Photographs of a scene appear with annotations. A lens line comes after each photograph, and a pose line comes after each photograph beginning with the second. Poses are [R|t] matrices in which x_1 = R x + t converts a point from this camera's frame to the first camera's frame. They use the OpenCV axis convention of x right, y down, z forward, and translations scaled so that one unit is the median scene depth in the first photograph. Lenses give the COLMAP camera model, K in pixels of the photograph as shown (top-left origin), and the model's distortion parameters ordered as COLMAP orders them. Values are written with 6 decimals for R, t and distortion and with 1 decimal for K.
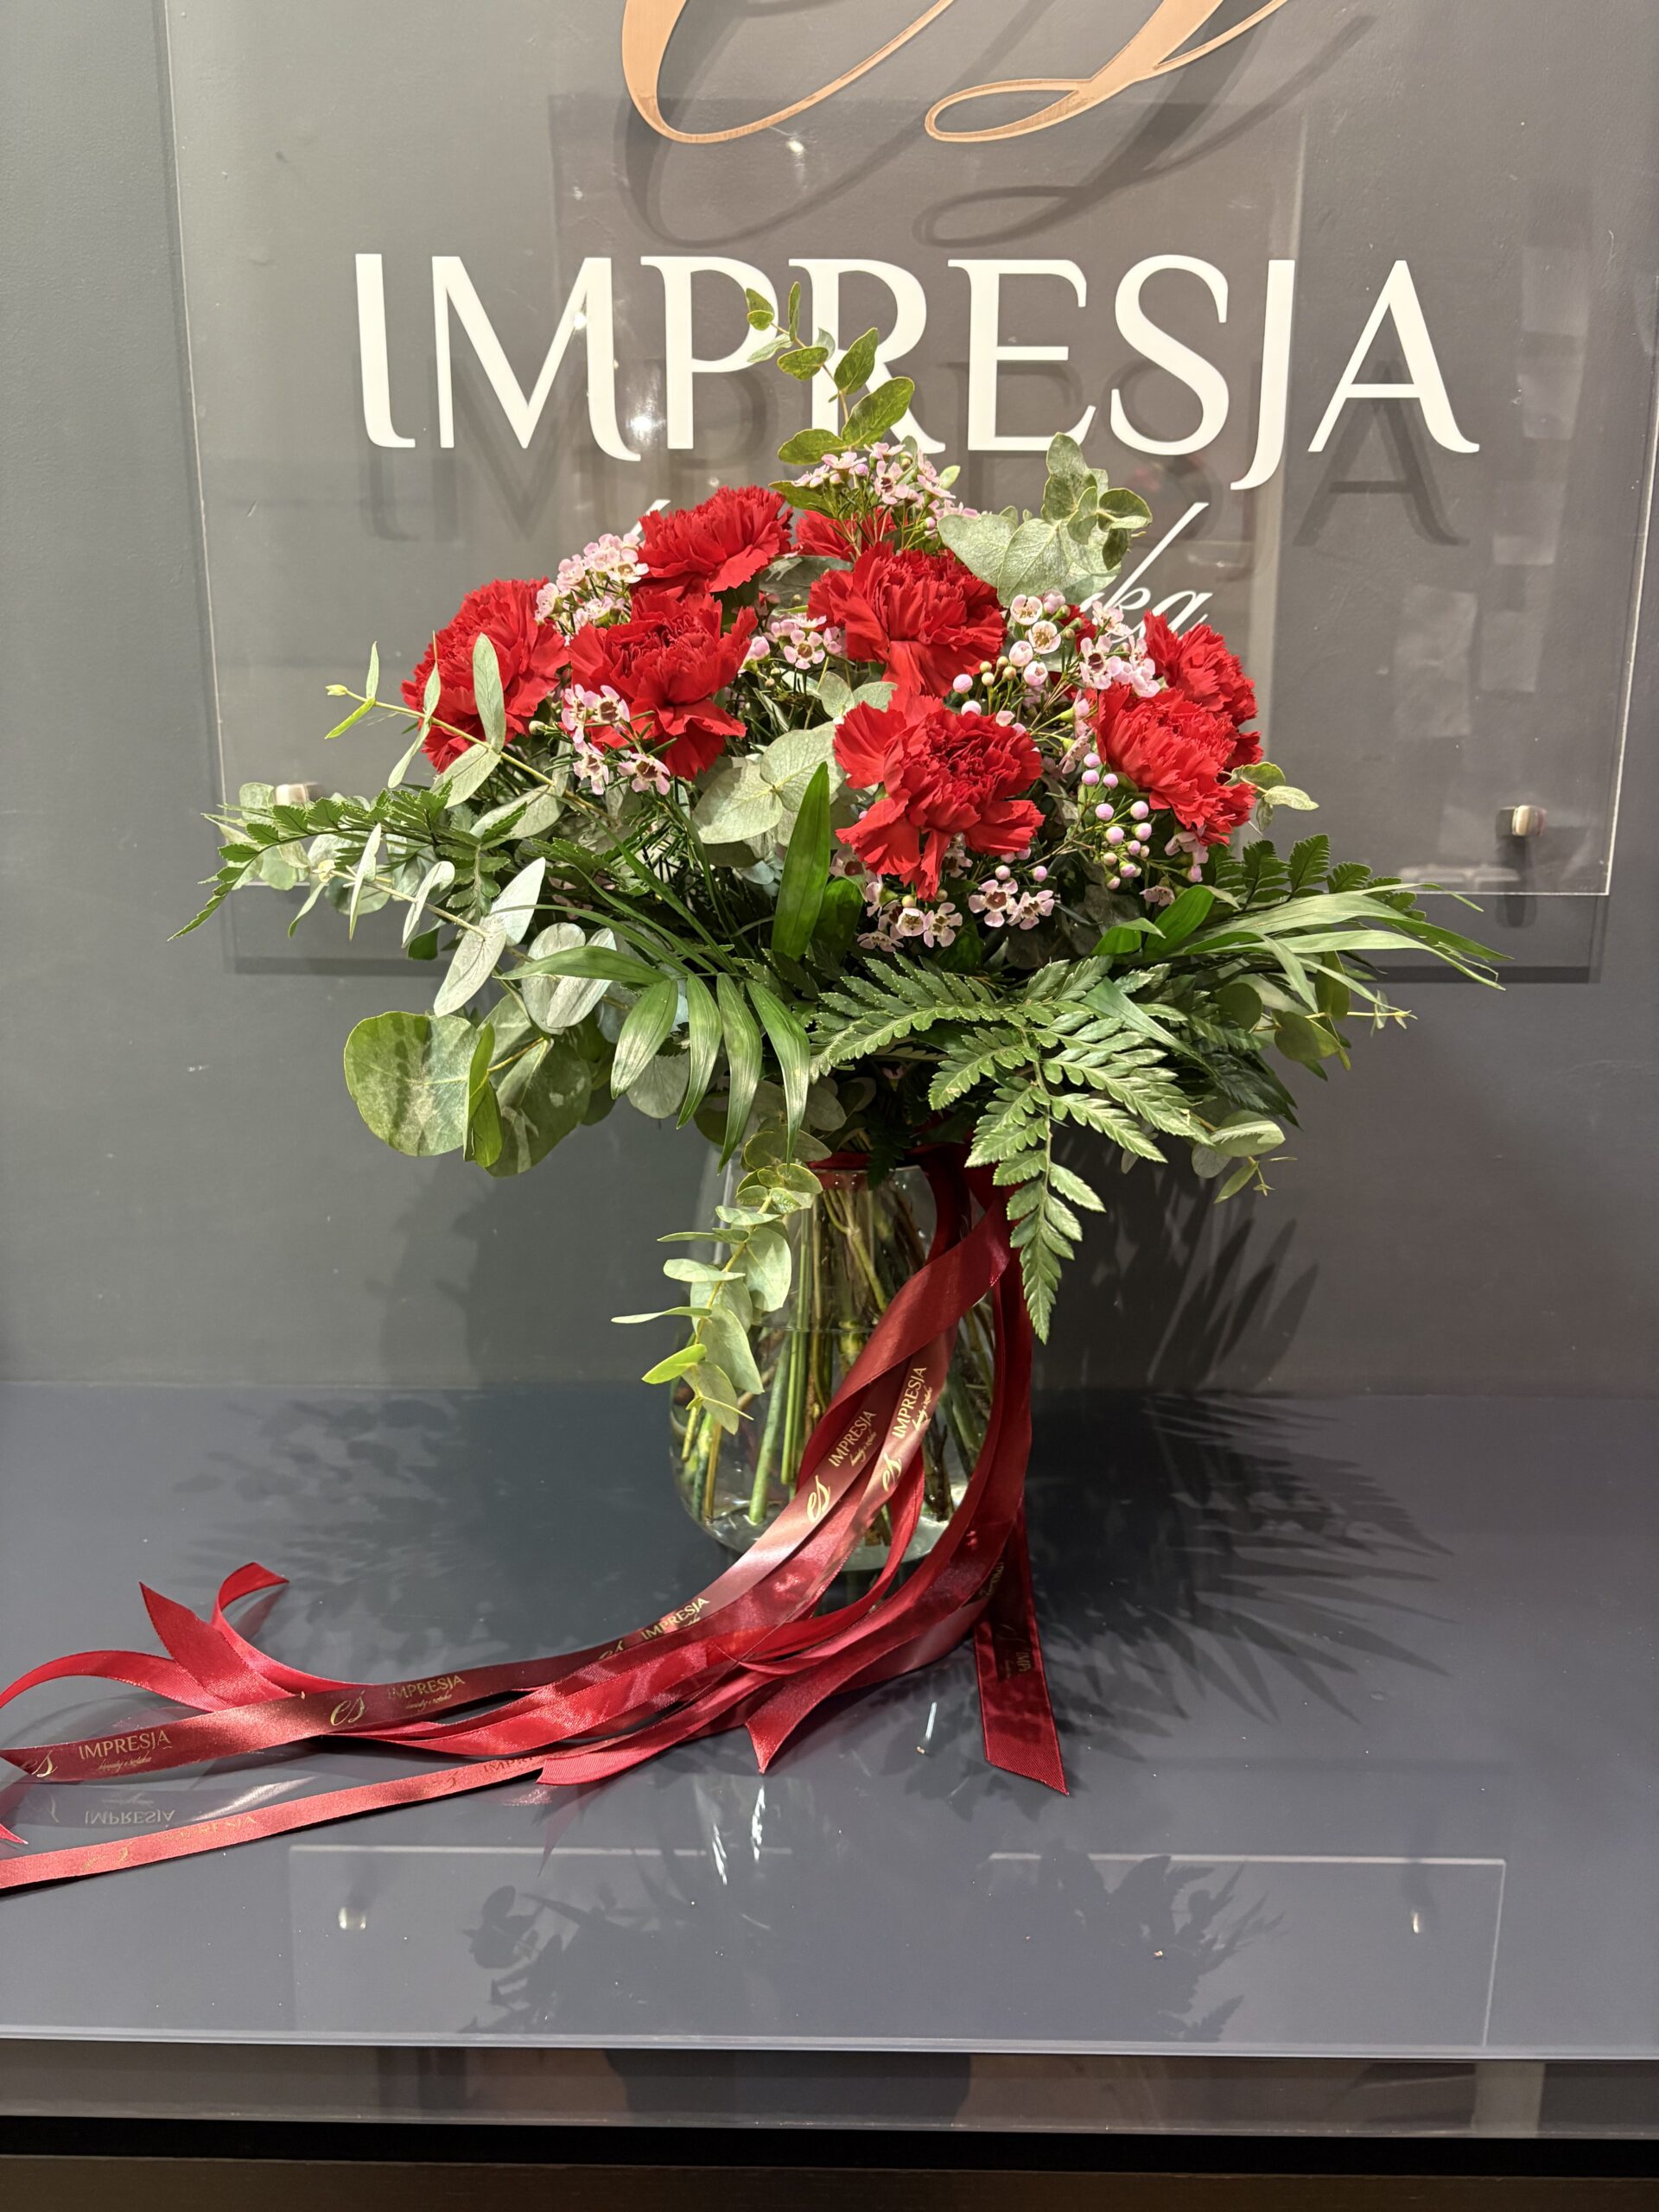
lens RADIAL K [[1646.5, 0, 837.2], [0, 1646.5, 1100.6], [0, 0, 1]] dist [0.015107, 0.000050]
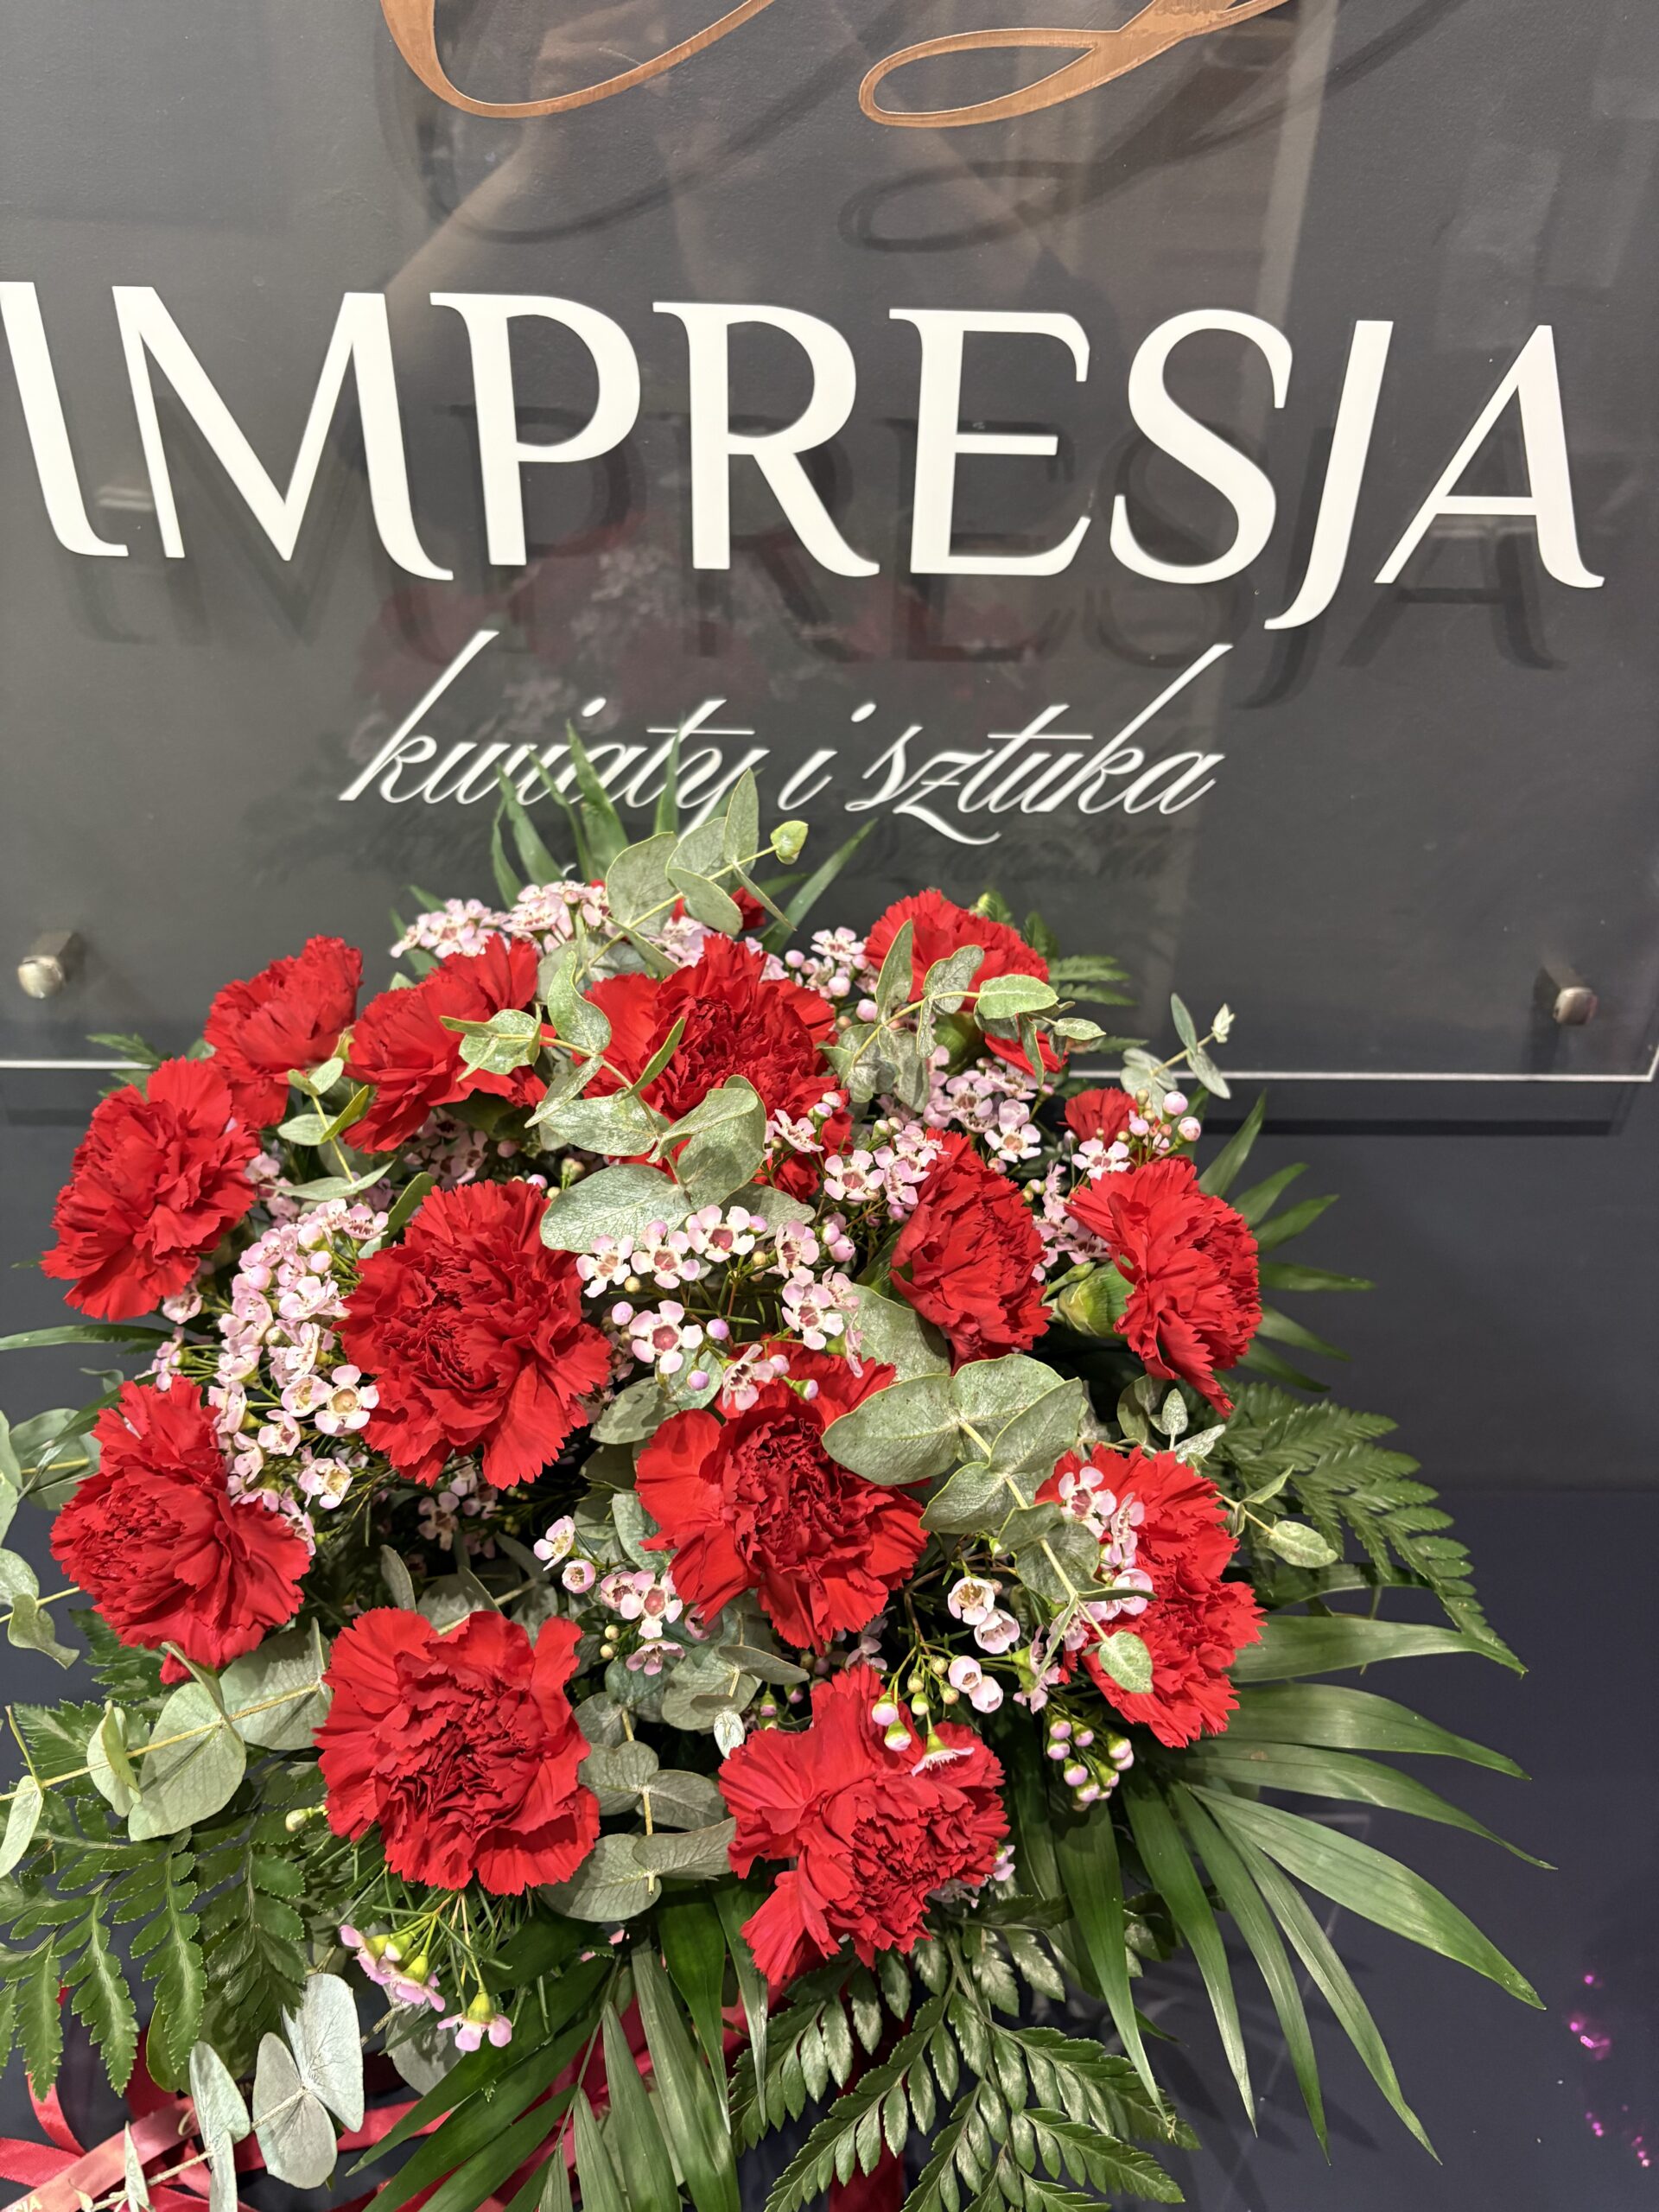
lens RADIAL K [[1684.6, 0, 837.9], [0, 1684.6, 1104.9], [0, 0, 1]] dist [0.014505, 0.001627]
pose [[0.998914, -0.005102, 0.046305, 0.012106], [-0.013757, 0.917346, 0.397854, -0.475440], [-0.044507, -0.398059, 0.916280, 0.233553]]
